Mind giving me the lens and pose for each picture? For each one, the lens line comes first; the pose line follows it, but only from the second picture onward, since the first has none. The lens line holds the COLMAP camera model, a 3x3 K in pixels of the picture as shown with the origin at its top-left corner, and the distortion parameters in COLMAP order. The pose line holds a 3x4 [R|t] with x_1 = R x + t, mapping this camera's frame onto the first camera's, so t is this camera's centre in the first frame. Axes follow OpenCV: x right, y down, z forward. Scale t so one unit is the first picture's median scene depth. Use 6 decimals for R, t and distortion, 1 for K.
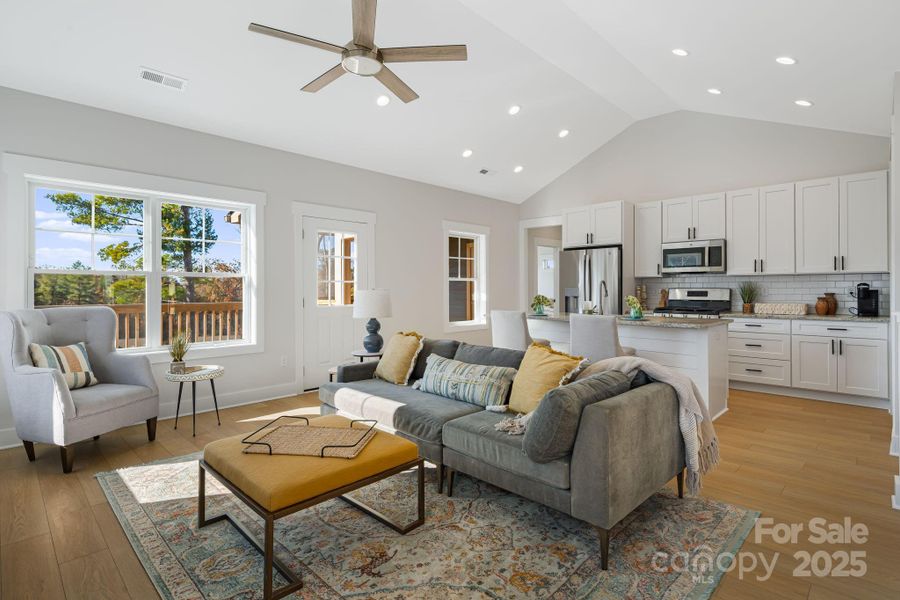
lens RADIAL K [[439.7, 0, 441.4], [0, 439.7, 288.5], [0, 0, 1]] dist [0.008115, -0.005702]
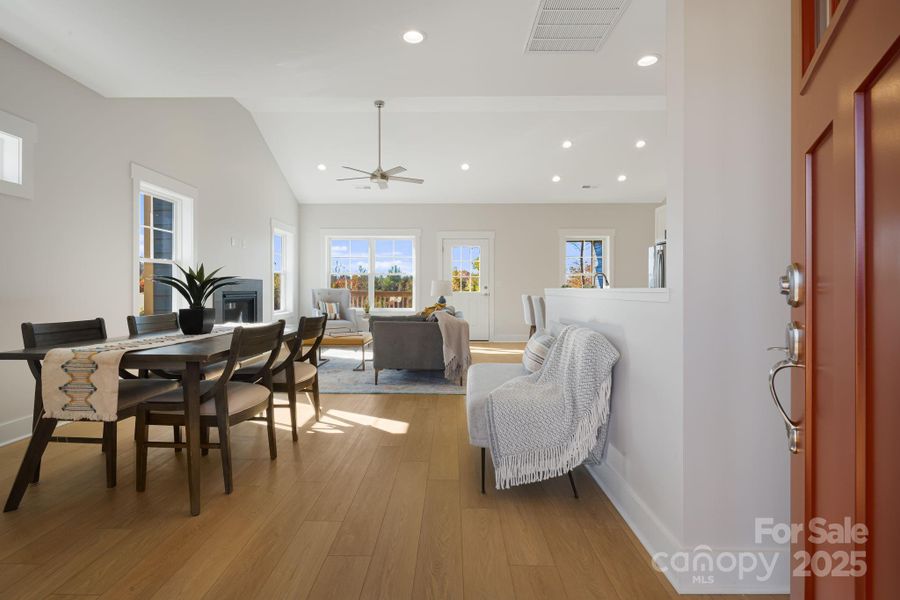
lens RADIAL K [[439.7, 0, 442.3], [0, 439.7, 287.9], [0, 0, 1]] dist [0.008115, -0.005702]
pose [[0.689247, 0.004359, -0.724513, 0.946681], [-0.005735, 0.999983, 0.000561, 0.025706], [0.724503, 0.003769, 0.689261, -0.185427]]
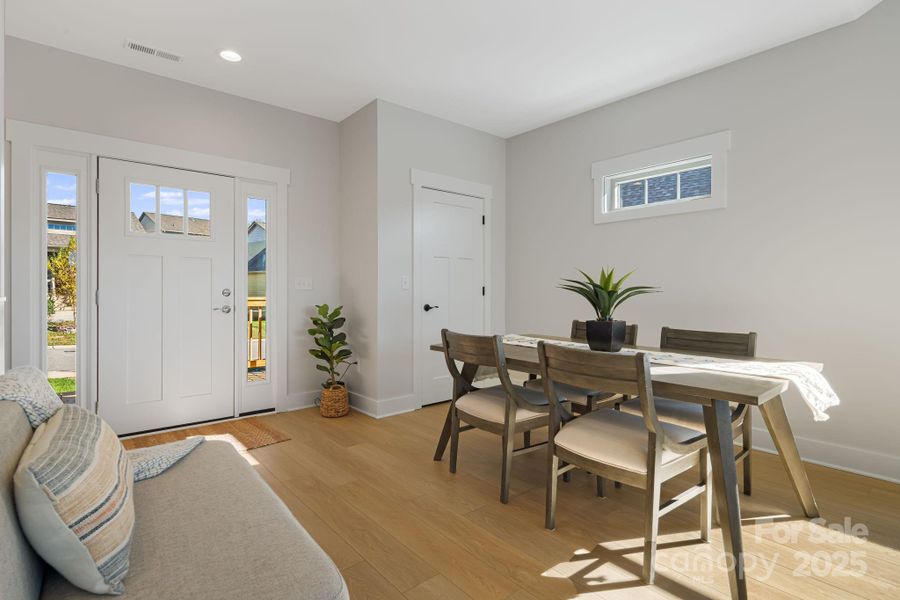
lens RADIAL K [[439.7, 0, 453.0], [0, 439.7, 303.3], [0, 0, 1]] dist [0.008115, -0.005702]
pose [[-0.997137, -0.001275, 0.075603, 0.416678], [0.001284, 0.999428, 0.033794, 0.017756], [-0.075603, 0.033794, -0.996565, 0.502672]]
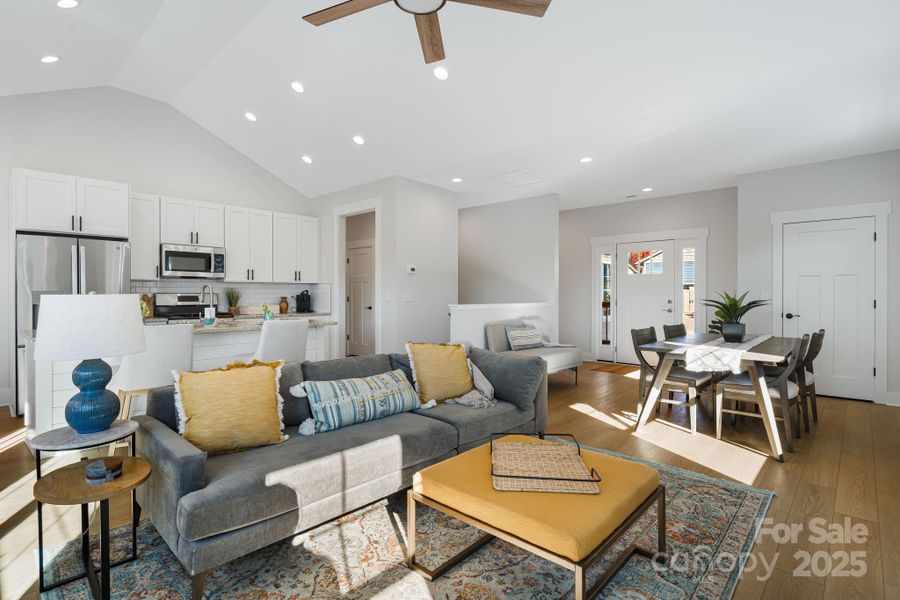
lens RADIAL K [[439.7, 0, 447.6], [0, 439.7, 299.9], [0, 0, 1]] dist [0.008115, -0.005702]
pose [[-0.036892, -0.011350, 0.999255, -0.514241], [-0.000396, 0.999936, 0.011343, 0.003359], [-0.999319, 0.000023, -0.036894, 0.541189]]
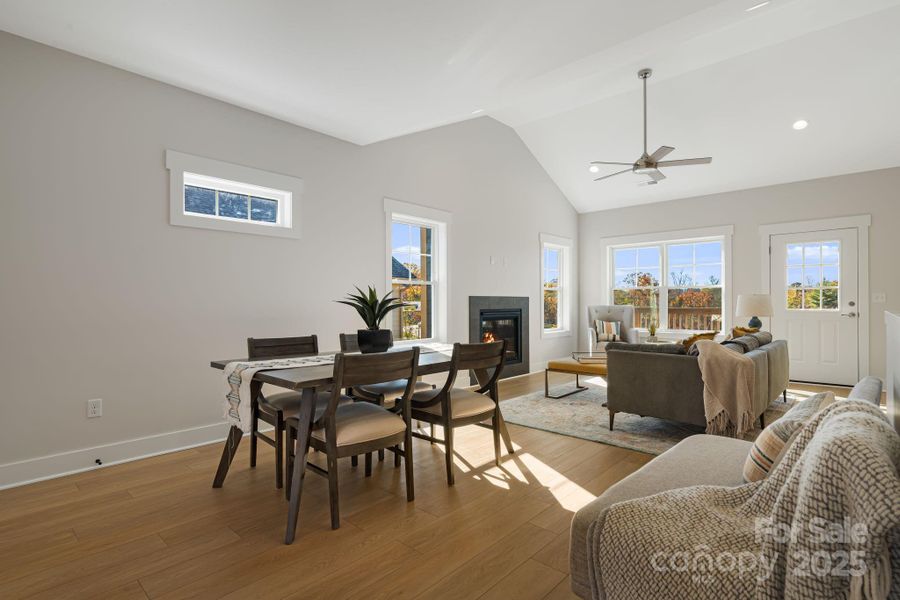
lens RADIAL K [[439.7, 0, 447.3], [0, 439.7, 306.0], [0, 0, 1]] dist [0.008115, -0.005702]
pose [[0.033216, 0.009833, -0.999400, 0.896188], [0.001793, 0.999949, 0.009898, 0.017231], [0.999447, -0.002120, 0.033197, 0.069794]]
